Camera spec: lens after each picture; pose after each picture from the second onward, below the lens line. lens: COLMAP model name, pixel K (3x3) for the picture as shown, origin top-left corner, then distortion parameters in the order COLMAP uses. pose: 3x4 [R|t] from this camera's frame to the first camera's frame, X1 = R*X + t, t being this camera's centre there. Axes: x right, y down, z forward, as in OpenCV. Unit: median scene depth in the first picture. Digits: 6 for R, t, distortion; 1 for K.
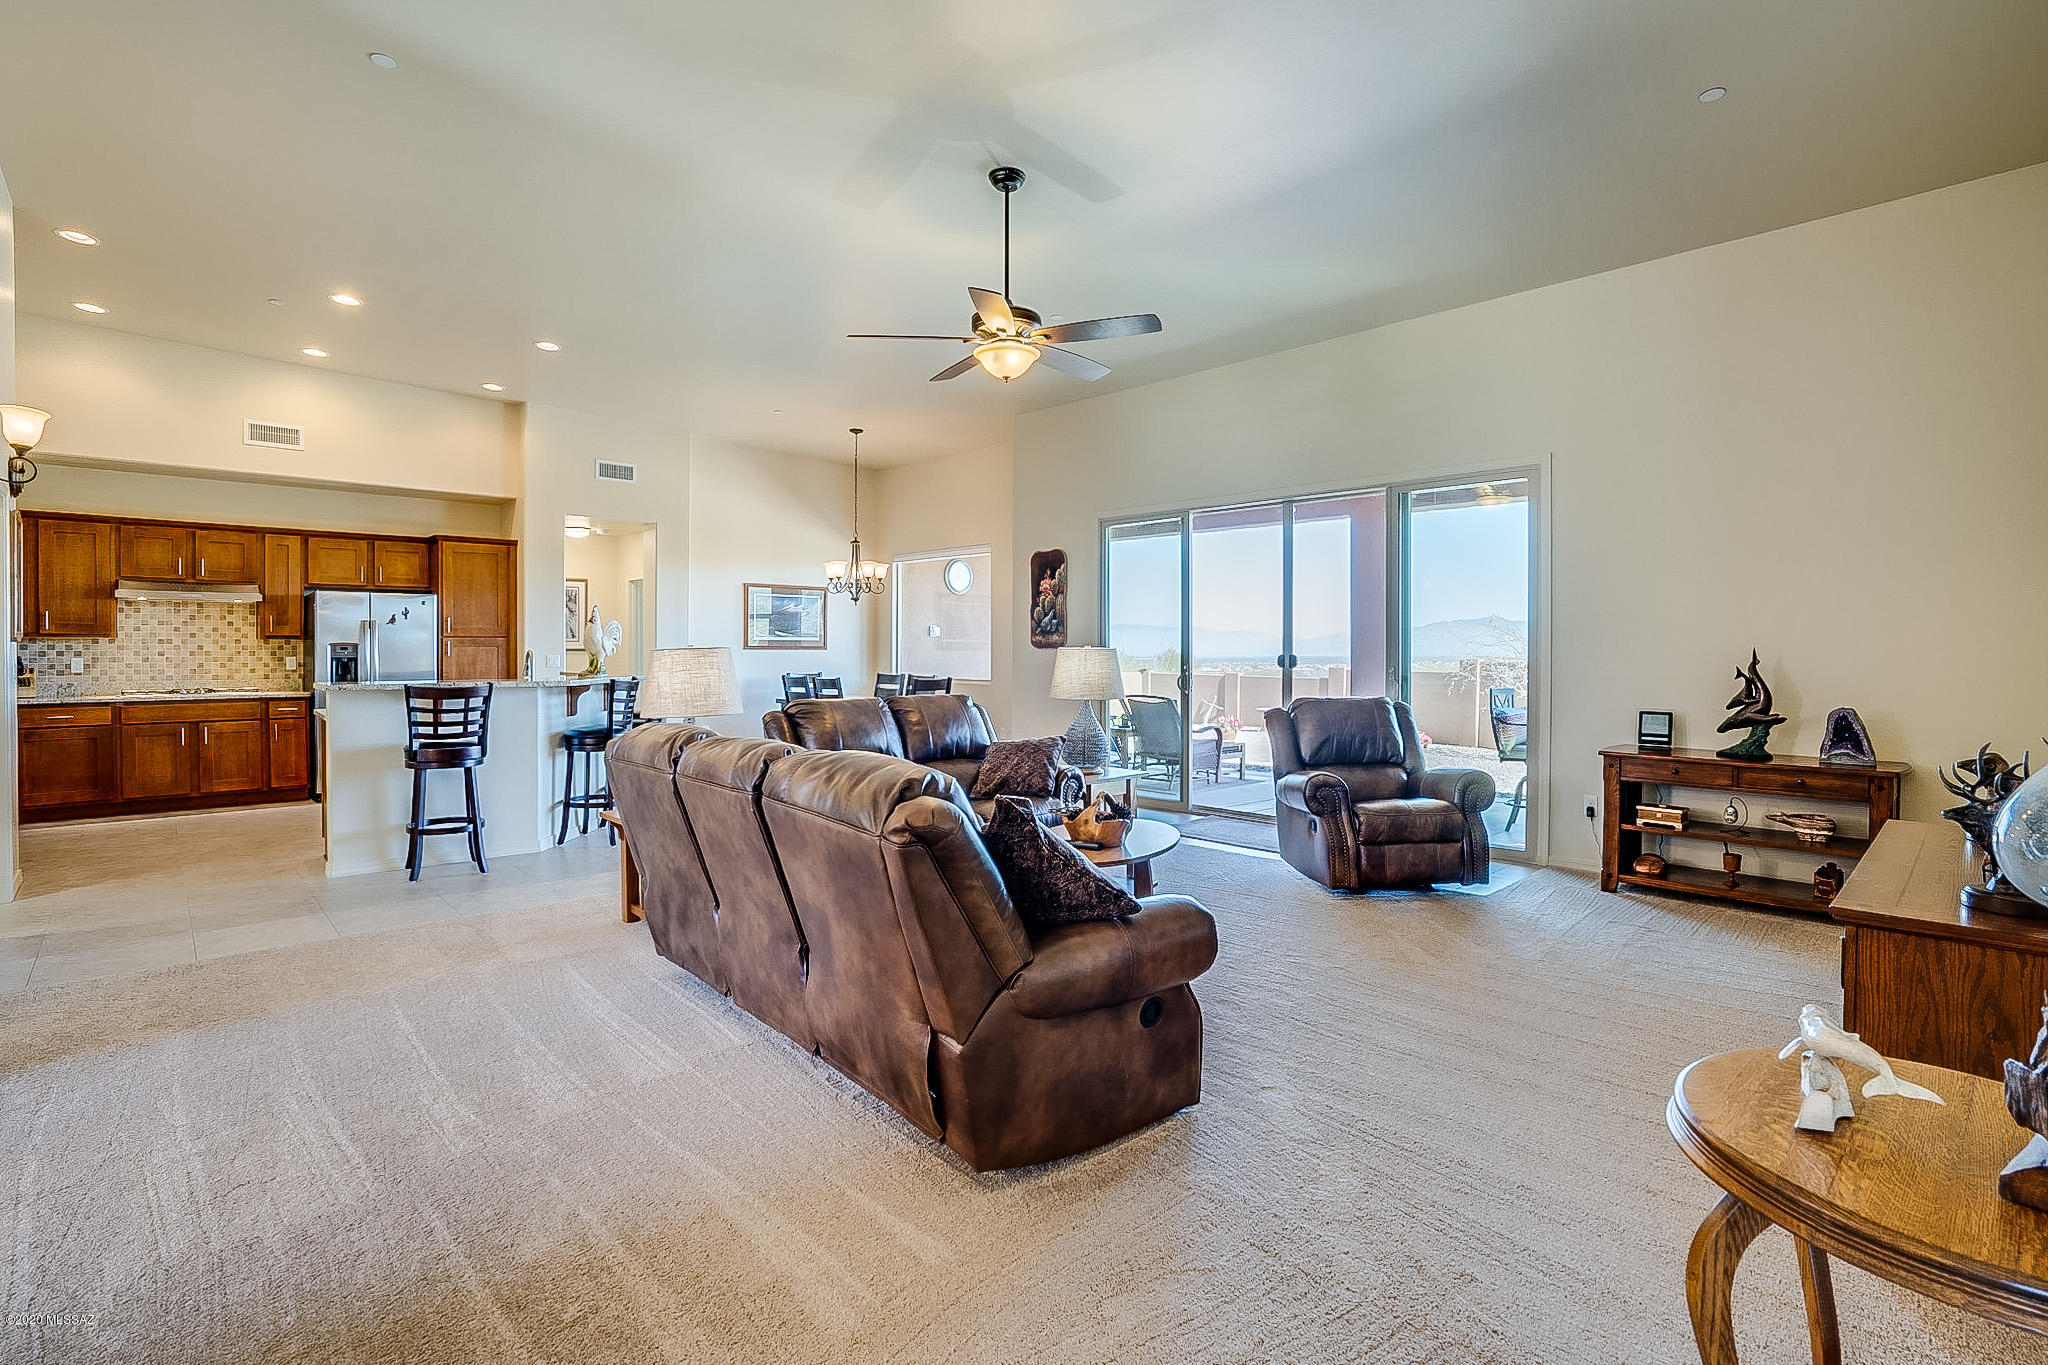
lens RADIAL K [[949.9, 0, 1026.0], [0, 949.9, 668.5], [0, 0, 1]] dist [-0.000526, -0.000033]
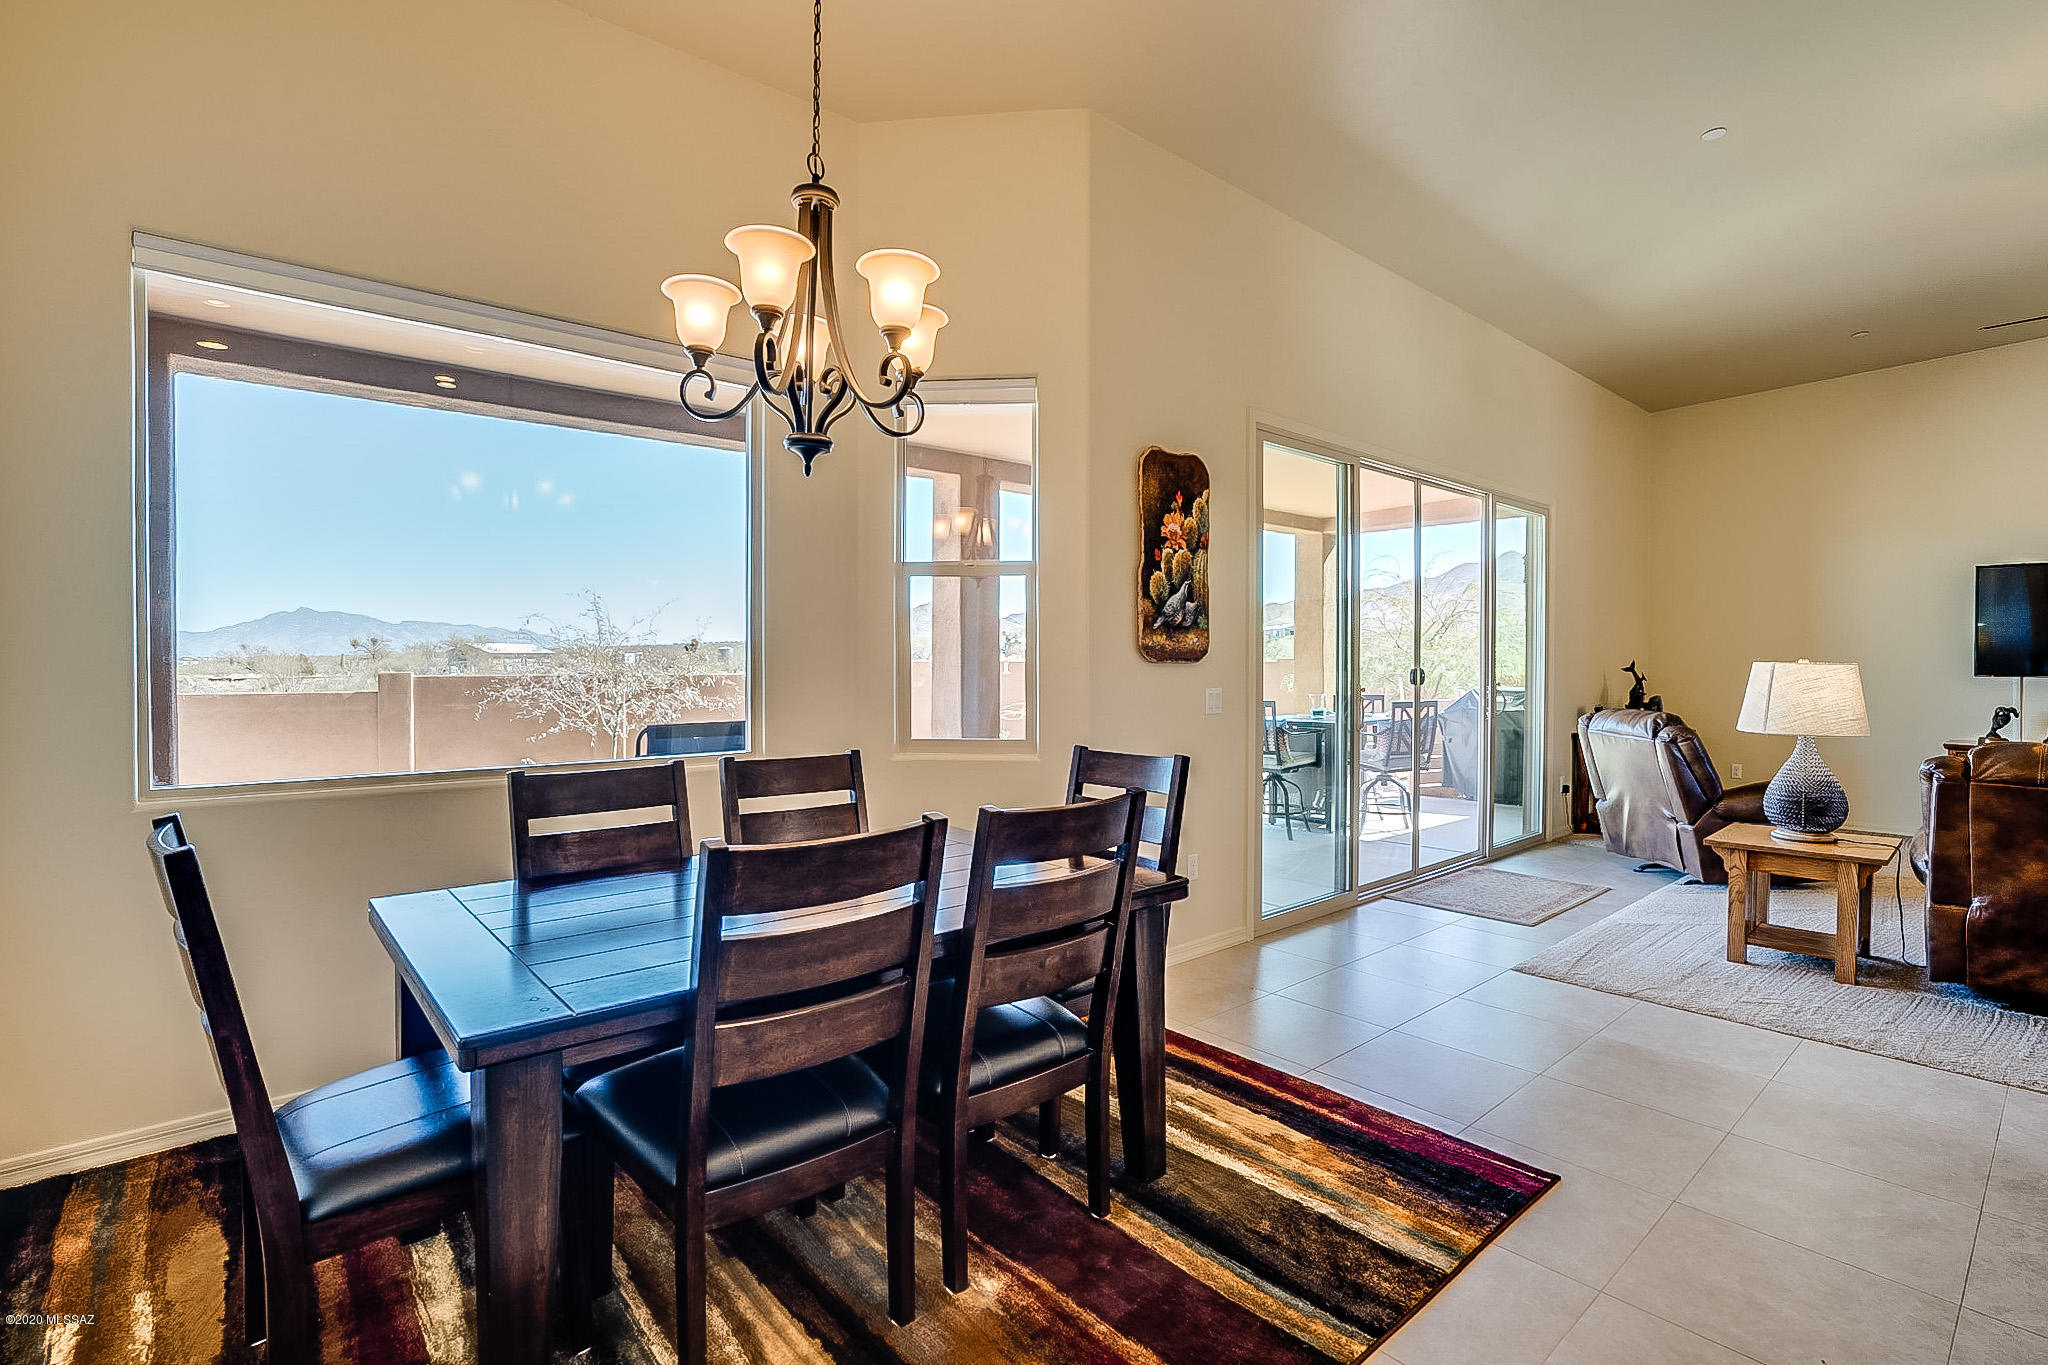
lens RADIAL K [[949.9, 0, 1026.0], [0, 949.9, 668.5], [0, 0, 1]] dist [-0.000526, -0.000033]
pose [[0.049819, -0.012400, 0.998681, -0.447464], [0.020963, 0.999716, 0.011368, -0.024909], [-0.998538, 0.020369, 0.050065, 1.050040]]
